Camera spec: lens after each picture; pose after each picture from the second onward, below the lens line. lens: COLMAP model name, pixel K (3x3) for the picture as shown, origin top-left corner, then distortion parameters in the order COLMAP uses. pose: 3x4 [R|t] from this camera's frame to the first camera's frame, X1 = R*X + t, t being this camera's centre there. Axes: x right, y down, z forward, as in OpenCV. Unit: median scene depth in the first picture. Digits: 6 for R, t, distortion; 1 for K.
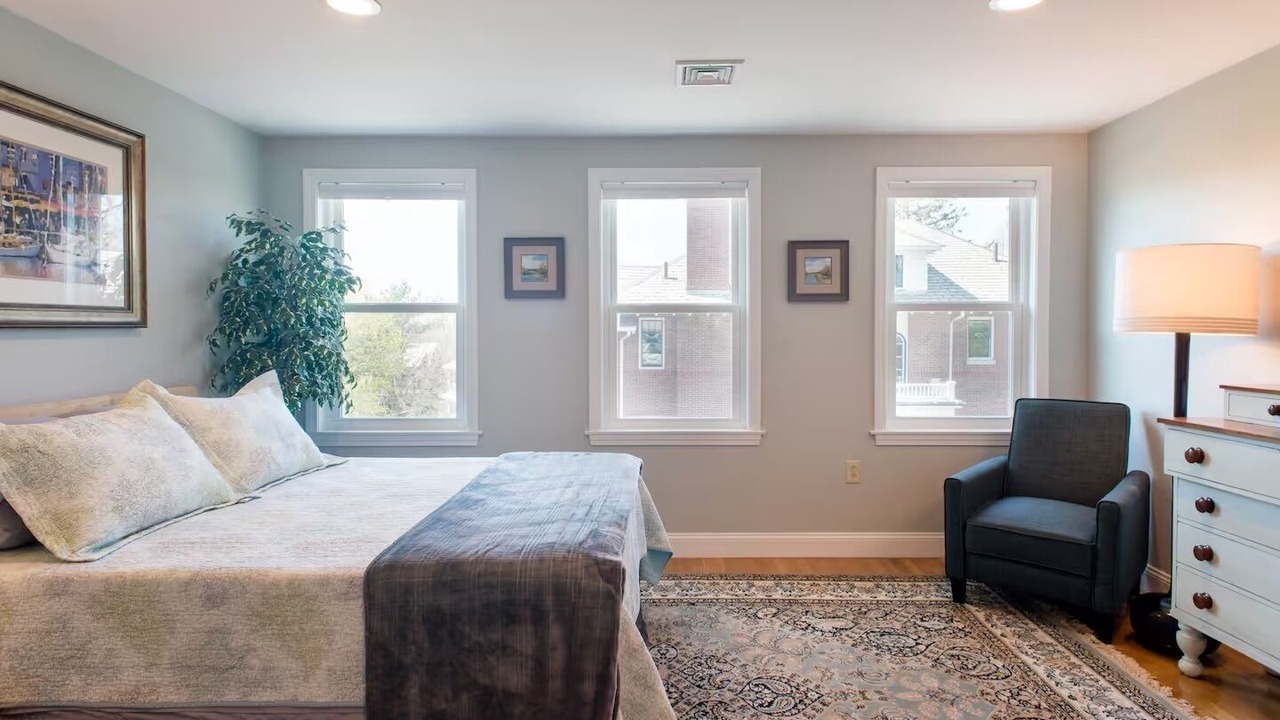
lens RADIAL K [[703.7, 0, 640.0], [0, 703.7, 360.0], [0, 0, 1]] dist [0.005037, -0.001344]
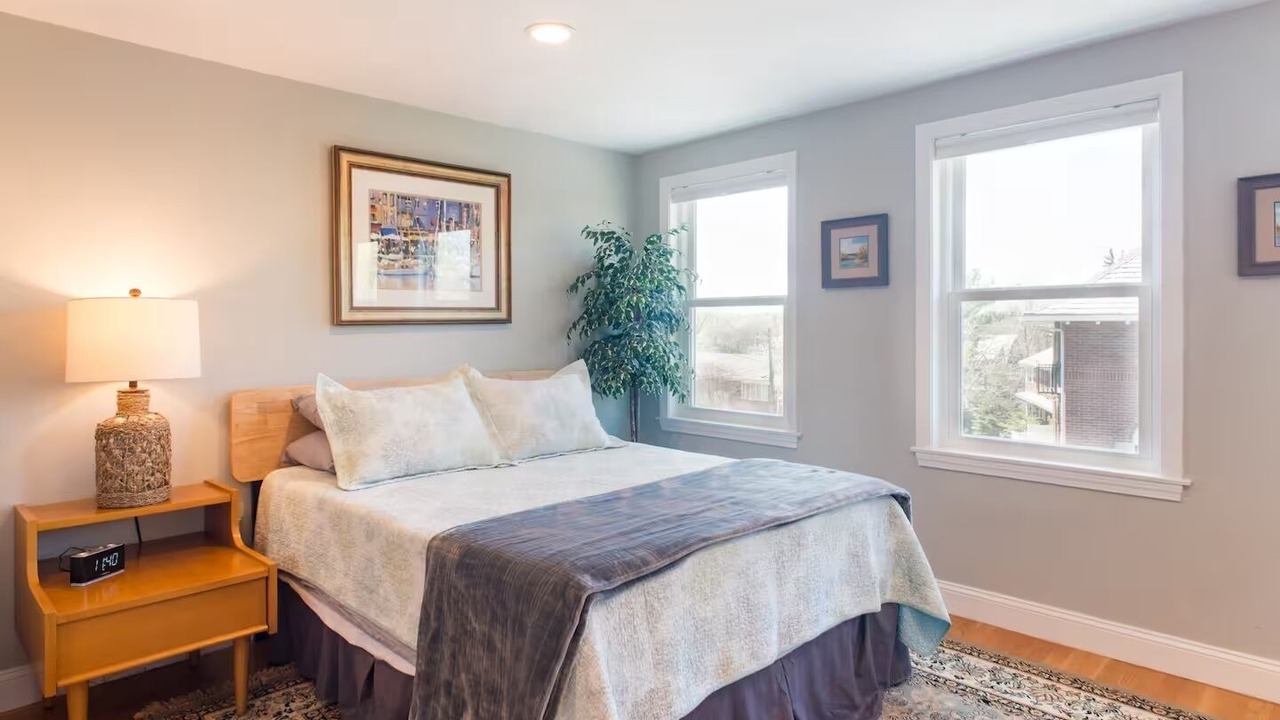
lens RADIAL K [[721.0, 0, 640.4], [0, 721.0, 341.0], [0, 0, 1]] dist [0.004364, -0.000797]
pose [[0.697807, 0.013995, -0.716150, 0.354925], [-0.025672, 0.999655, -0.005480, -0.010753], [0.715826, 0.022209, 0.697925, 0.219654]]
